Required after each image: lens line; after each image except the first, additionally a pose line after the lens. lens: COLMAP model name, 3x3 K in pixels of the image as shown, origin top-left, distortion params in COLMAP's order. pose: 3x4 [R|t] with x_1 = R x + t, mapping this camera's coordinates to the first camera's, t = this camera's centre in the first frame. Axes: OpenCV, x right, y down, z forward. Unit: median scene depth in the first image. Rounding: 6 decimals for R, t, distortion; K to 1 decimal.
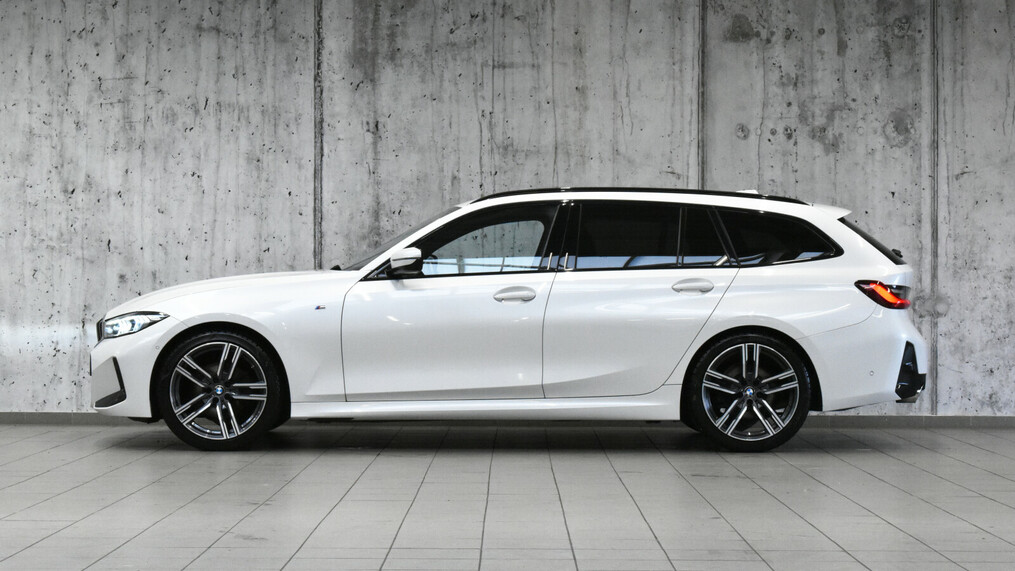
lens RADIAL K [[2305.2, 0, 509.7], [0, 2305.2, 284.0], [0, 0, 1]] dist [-0.008875, 0.000000]
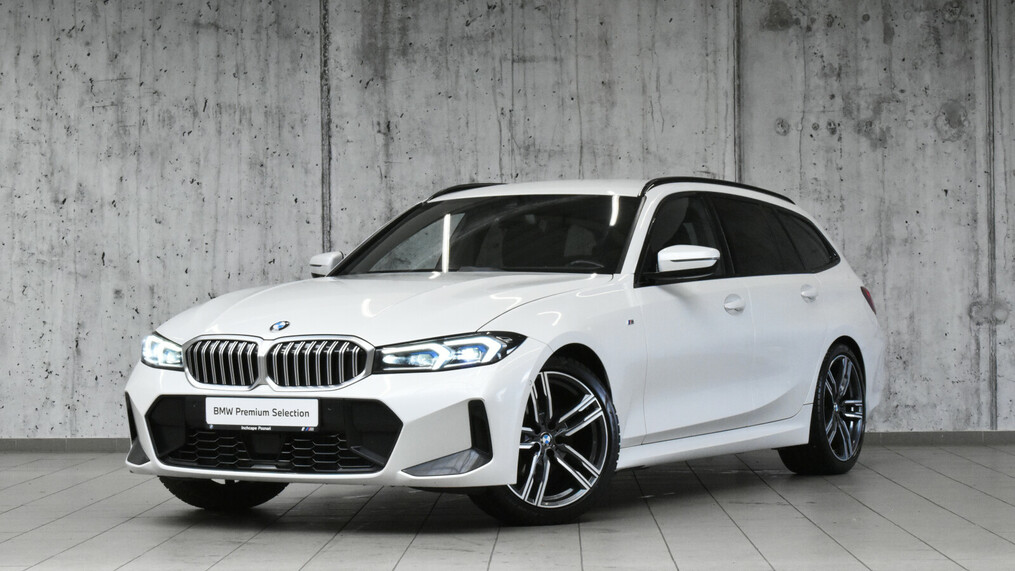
lens RADIAL K [[2322.1, 0, 505.3], [0, 2322.1, 287.8], [0, 0, 1]] dist [-0.029832, 0.000000]
pose [[0.999761, -0.012915, -0.017661, 0.005184], [0.012814, 0.999901, -0.005844, 0.002596], [0.017735, 0.005616, 0.999827, 0.064252]]
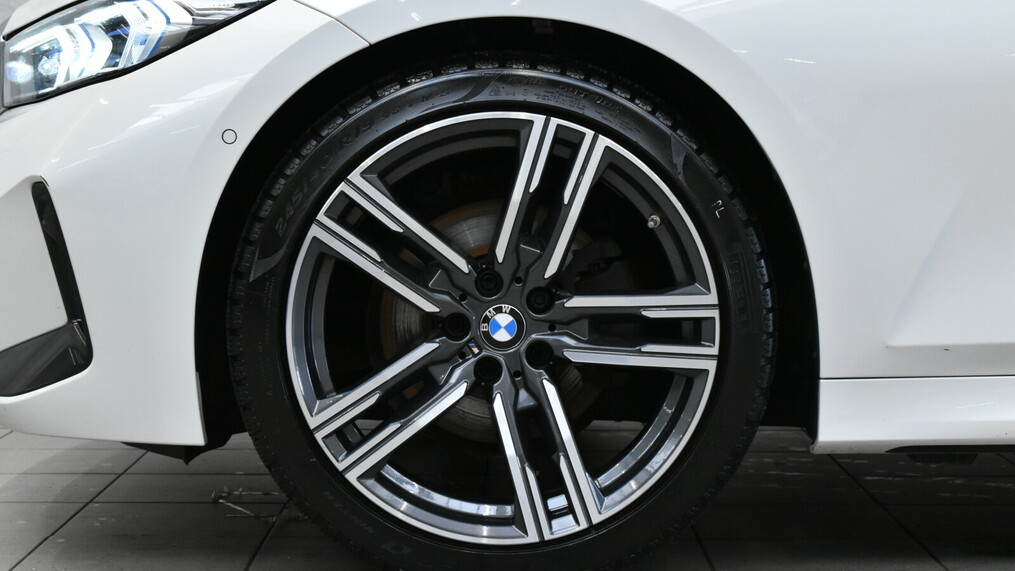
lens RADIAL K [[2322.1, 0, 507.6], [0, 2322.1, 286.1], [0, 0, 1]] dist [-0.029832, 0.000000]
pose [[0.999942, -0.001379, 0.010648, -0.136281], [0.000762, 0.998331, 0.057747, 0.030915], [-0.010710, -0.057735, 0.998274, 0.822114]]
